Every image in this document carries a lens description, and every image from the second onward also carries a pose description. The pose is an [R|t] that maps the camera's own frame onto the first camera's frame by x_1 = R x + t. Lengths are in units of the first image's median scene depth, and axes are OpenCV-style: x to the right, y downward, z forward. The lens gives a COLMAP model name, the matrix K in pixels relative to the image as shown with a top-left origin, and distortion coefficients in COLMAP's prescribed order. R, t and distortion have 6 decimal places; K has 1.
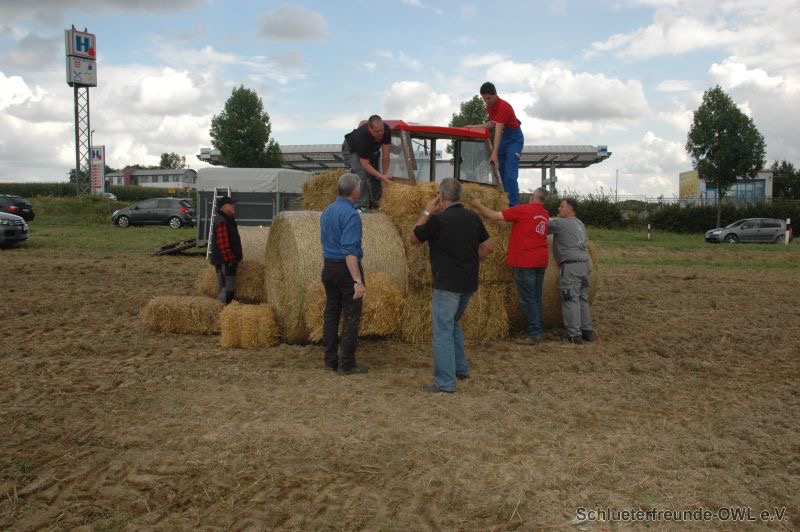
lens RADIAL K [[639.6, 0, 400.0], [0, 639.6, 266.0], [0, 0, 1]] dist [-0.135274, 0.115133]
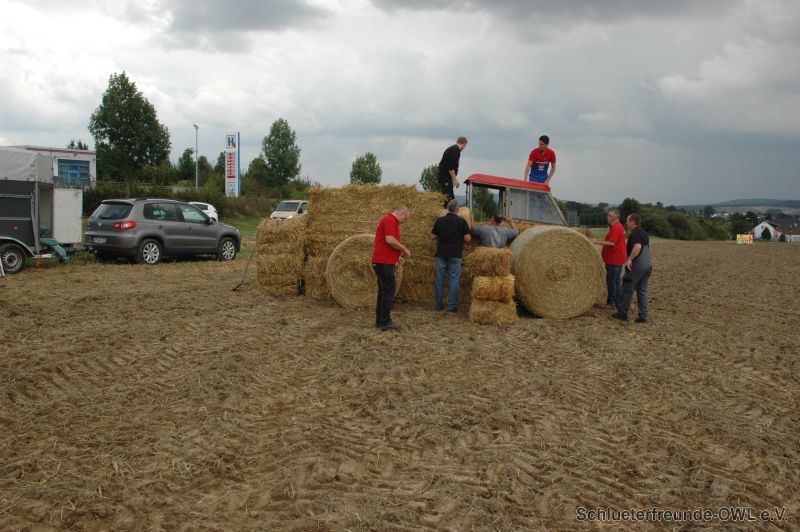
lens RADIAL K [[701.2, 0, 400.0], [0, 701.2, 266.0], [0, 0, 1]] dist [-0.150298, 0.214680]
pose [[0.446519, -0.066406, 0.892307, -0.177191], [0.041953, 0.997699, 0.053256, -0.010080], [-0.893790, 0.013655, 0.448277, 0.062795]]
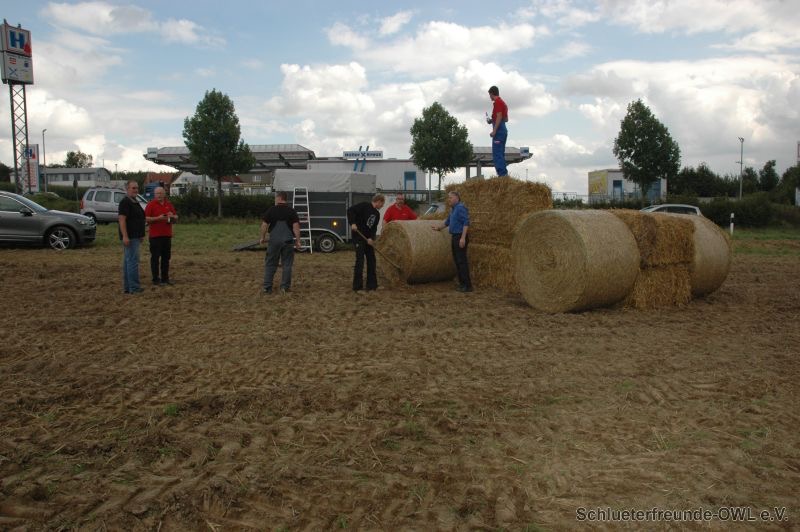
lens RADIAL K [[613.1, 0, 400.0], [0, 613.1, 266.0], [0, 0, 1]] dist [-0.182090, 0.163942]
pose [[0.987050, -0.020178, 0.159139, -0.068057], [0.018505, 0.999757, 0.011993, 0.000504], [-0.159343, -0.008892, 0.987183, -0.016765]]
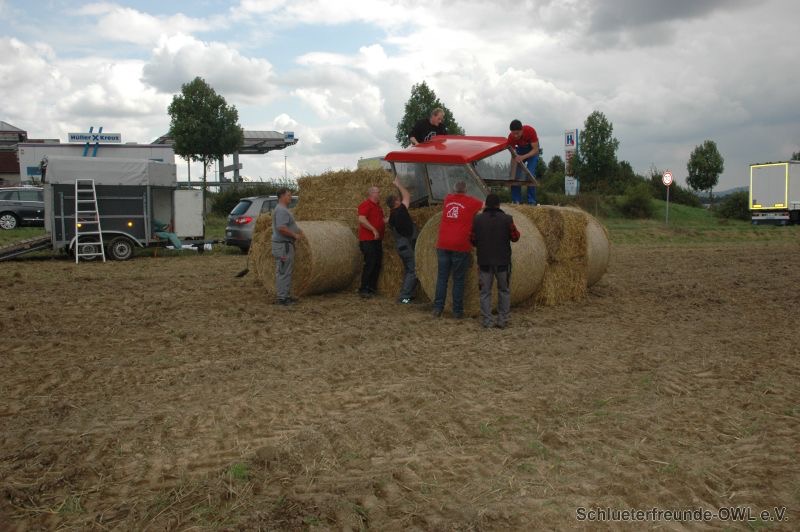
lens RADIAL K [[701.2, 0, 400.0], [0, 701.2, 266.0], [0, 0, 1]] dist [-0.150298, 0.214680]
pose [[0.854833, -0.059168, 0.515519, -0.097352], [0.054193, 0.998225, 0.024708, -0.001343], [-0.516066, 0.006816, 0.856522, -0.006829]]
